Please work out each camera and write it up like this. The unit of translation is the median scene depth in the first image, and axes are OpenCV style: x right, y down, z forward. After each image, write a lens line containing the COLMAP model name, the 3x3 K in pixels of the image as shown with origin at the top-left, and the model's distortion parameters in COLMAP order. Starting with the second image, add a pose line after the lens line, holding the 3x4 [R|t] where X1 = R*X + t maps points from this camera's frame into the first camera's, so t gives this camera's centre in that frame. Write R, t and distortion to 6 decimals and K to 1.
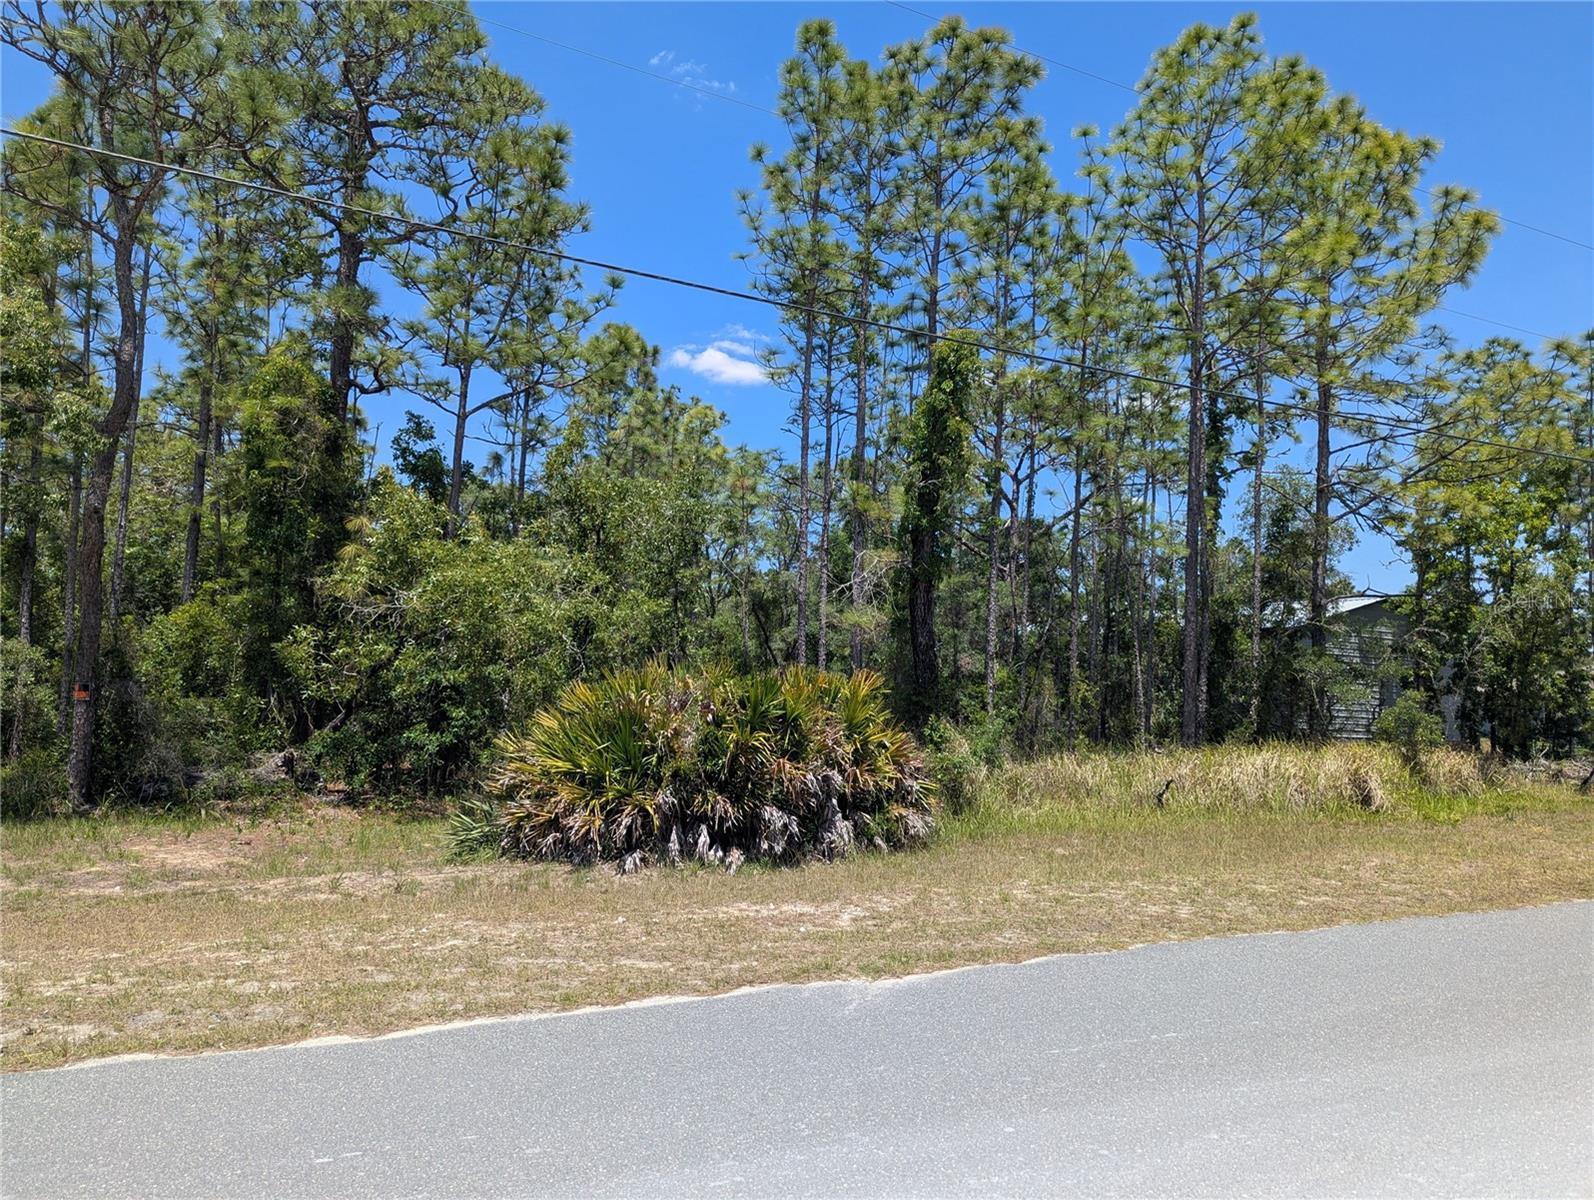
lens RADIAL K [[1016.8, 0, 797.0], [0, 1016.8, 600.0], [0, 0, 1]] dist [0.057650, -0.048646]
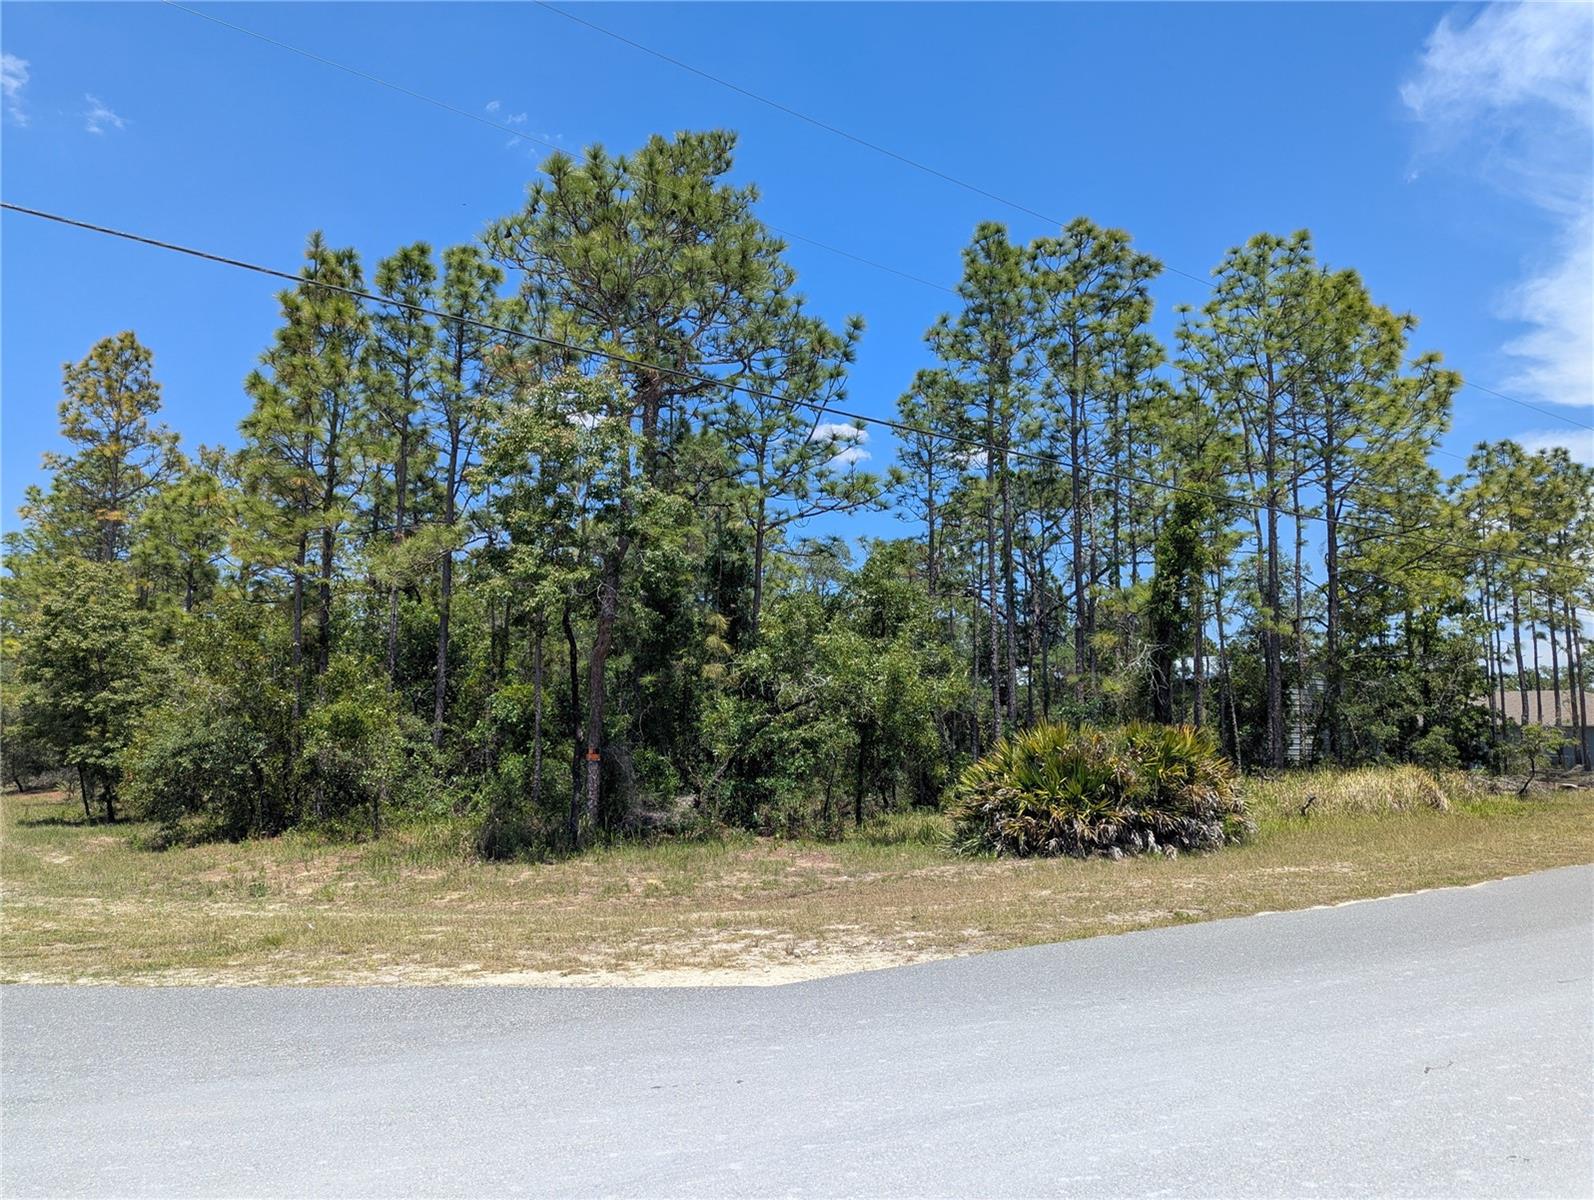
lens RADIAL K [[1016.8, 0, 797.0], [0, 1016.8, 600.0], [0, 0, 1]] dist [0.057650, -0.048646]
pose [[0.990589, -0.011099, 0.136423, -0.491822], [0.017551, 0.998779, -0.046182, -0.035119], [-0.135744, 0.048141, 0.989574, -0.272357]]
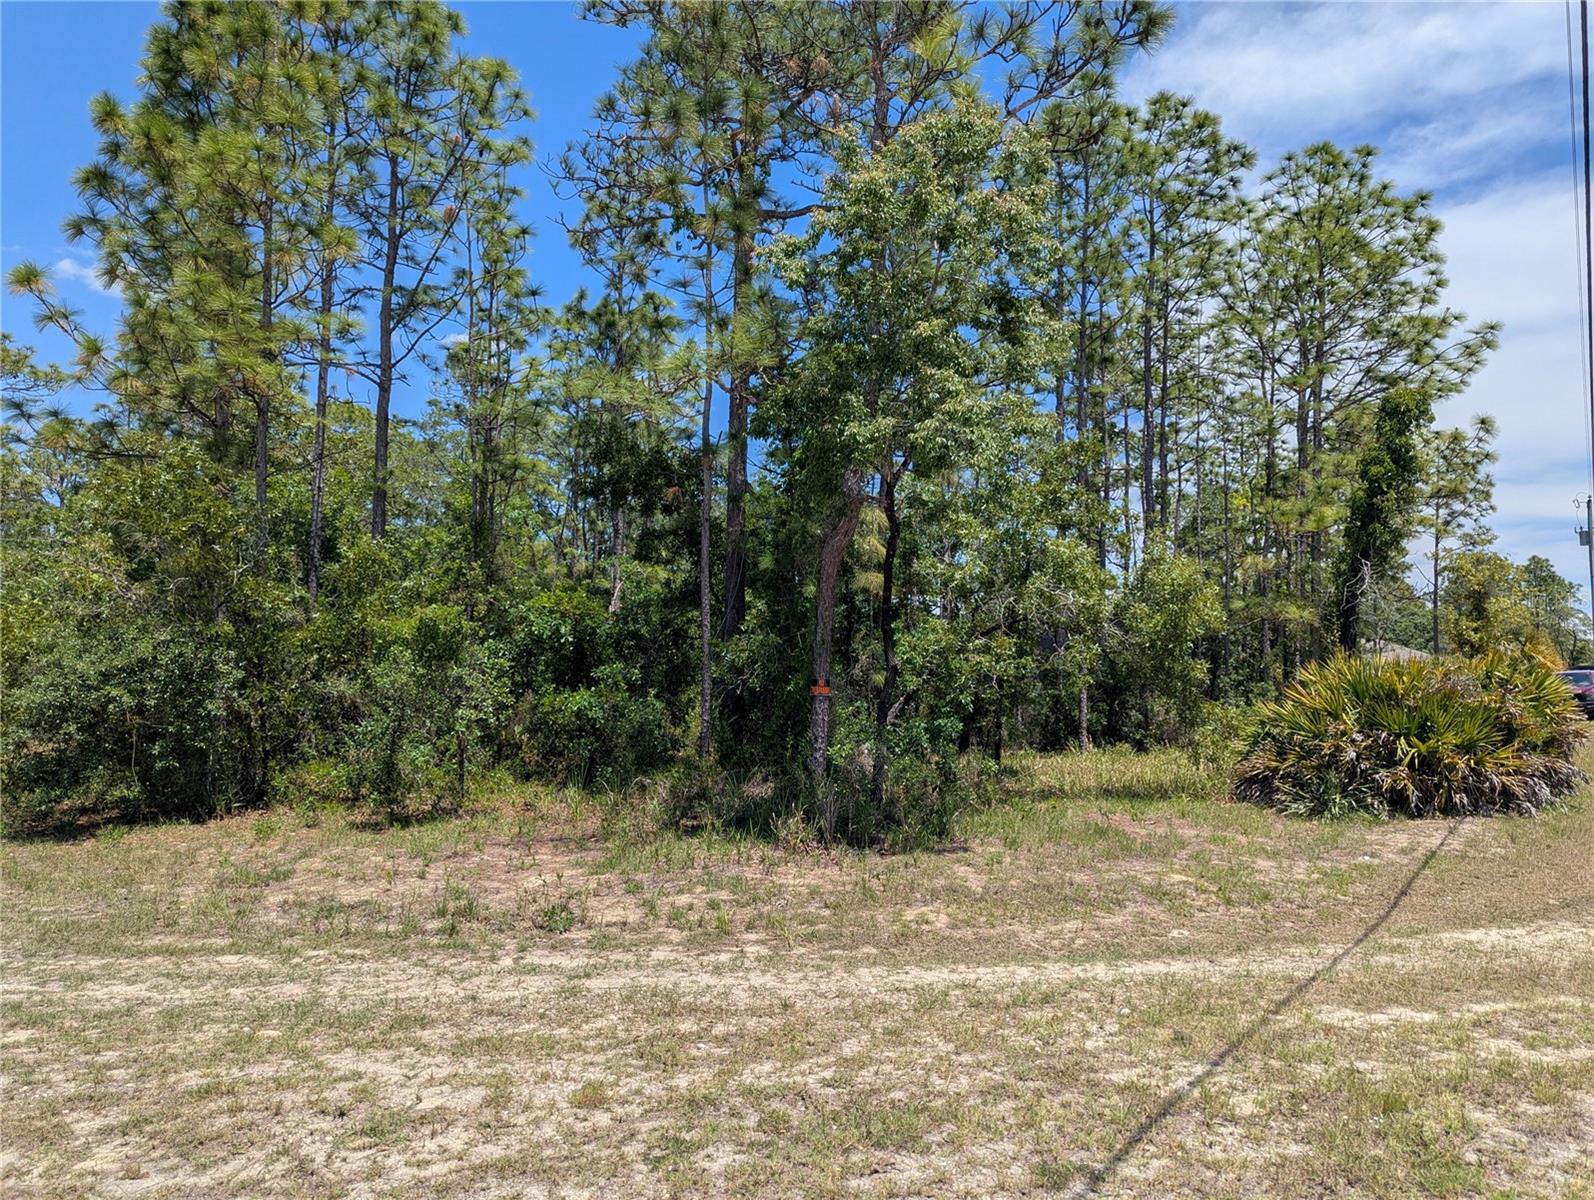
lens RADIAL K [[1016.8, 0, 797.0], [0, 1016.8, 600.0], [0, 0, 1]] dist [0.057650, -0.048646]
pose [[0.900224, 0.009971, 0.435312, -0.906964], [-0.020260, 0.999614, 0.019001, -0.005917], [-0.434955, -0.025925, 0.900079, 0.147707]]
